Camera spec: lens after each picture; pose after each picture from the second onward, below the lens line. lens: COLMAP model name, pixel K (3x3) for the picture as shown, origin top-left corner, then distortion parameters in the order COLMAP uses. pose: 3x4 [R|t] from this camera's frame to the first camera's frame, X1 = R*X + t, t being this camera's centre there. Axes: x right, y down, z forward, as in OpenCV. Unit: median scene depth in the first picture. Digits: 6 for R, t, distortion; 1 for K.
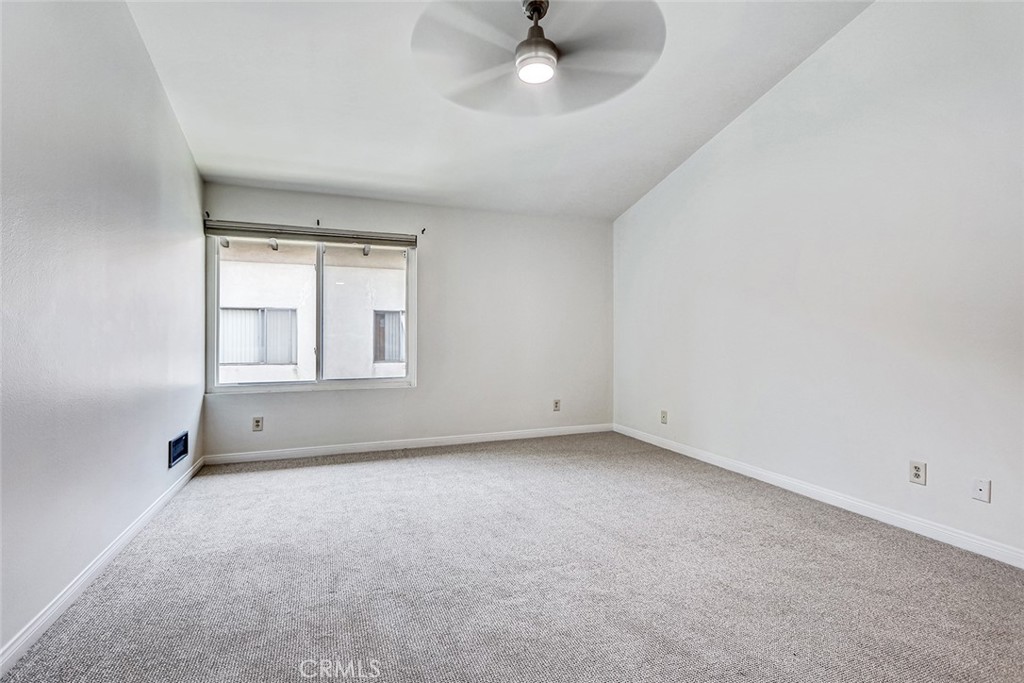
lens RADIAL K [[470.4, 0, 481.9], [0, 470.4, 334.8], [0, 0, 1]] dist [0.000562, 0.000067]
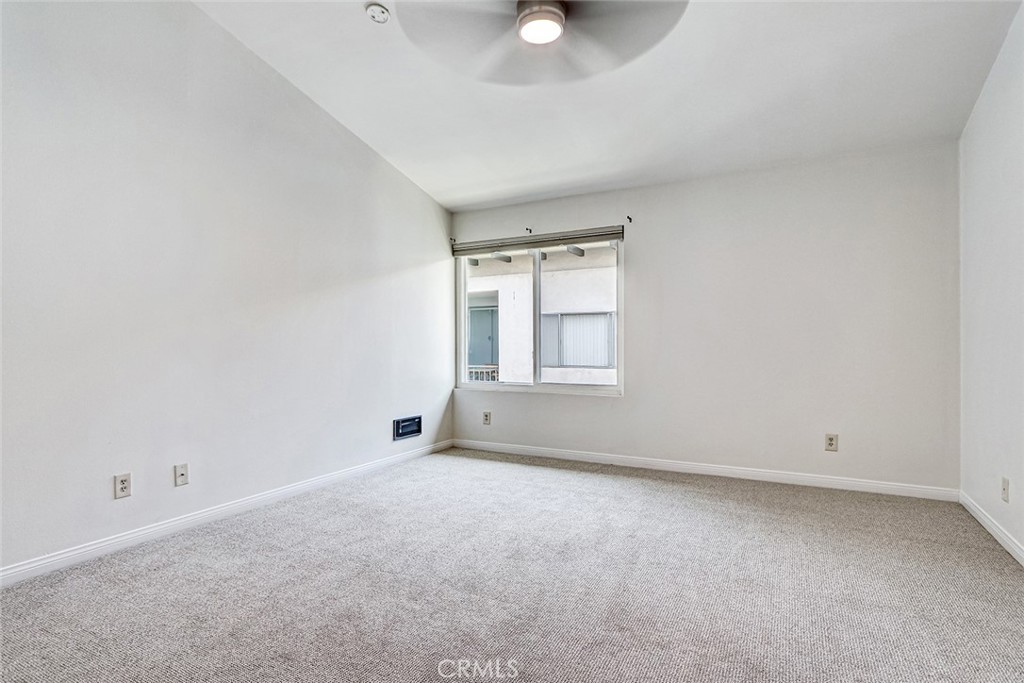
lens RADIAL K [[528.4, 0, 512.0], [0, 528.4, 341.5], [0, 0, 1]] dist [0.002835, 0.000622]
pose [[0.660326, -0.001720, -0.750977, 0.529176], [0.006967, 0.999968, 0.003836, 0.001242], [0.750947, -0.007765, 0.660317, 0.210962]]
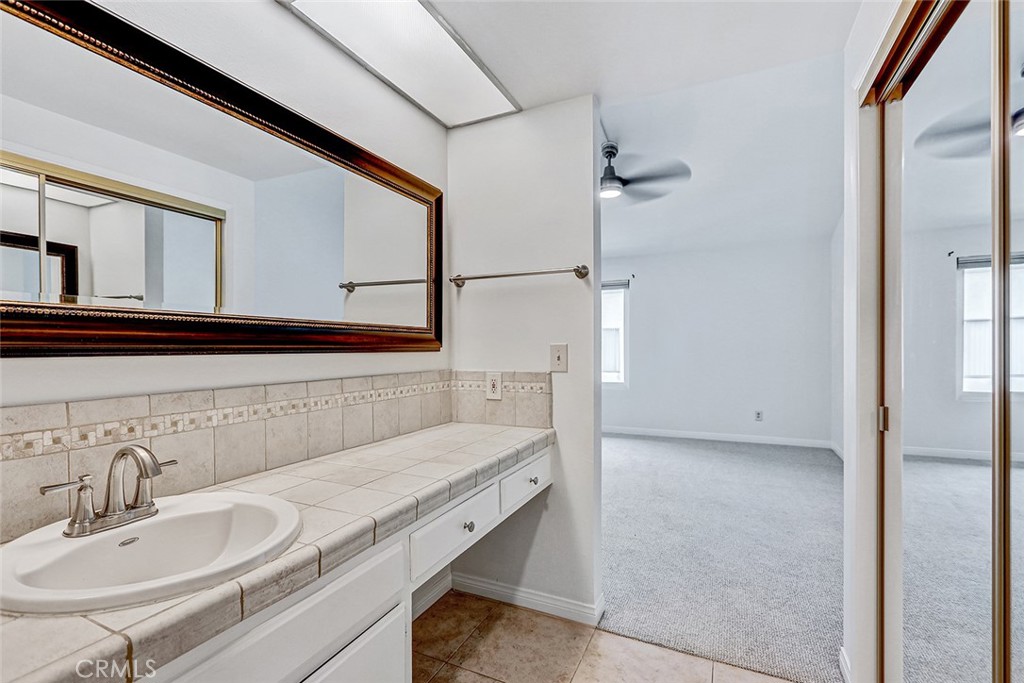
lens RADIAL K [[480.8, 0, 490.6], [0, 480.8, 346.3], [0, 0, 1]] dist [-0.000243, -0.000087]
pose [[0.685687, 0.003509, -0.727888, 0.691243], [0.005427, 0.999936, 0.009933, -0.037054], [0.727876, -0.010761, 0.685624, -0.303491]]
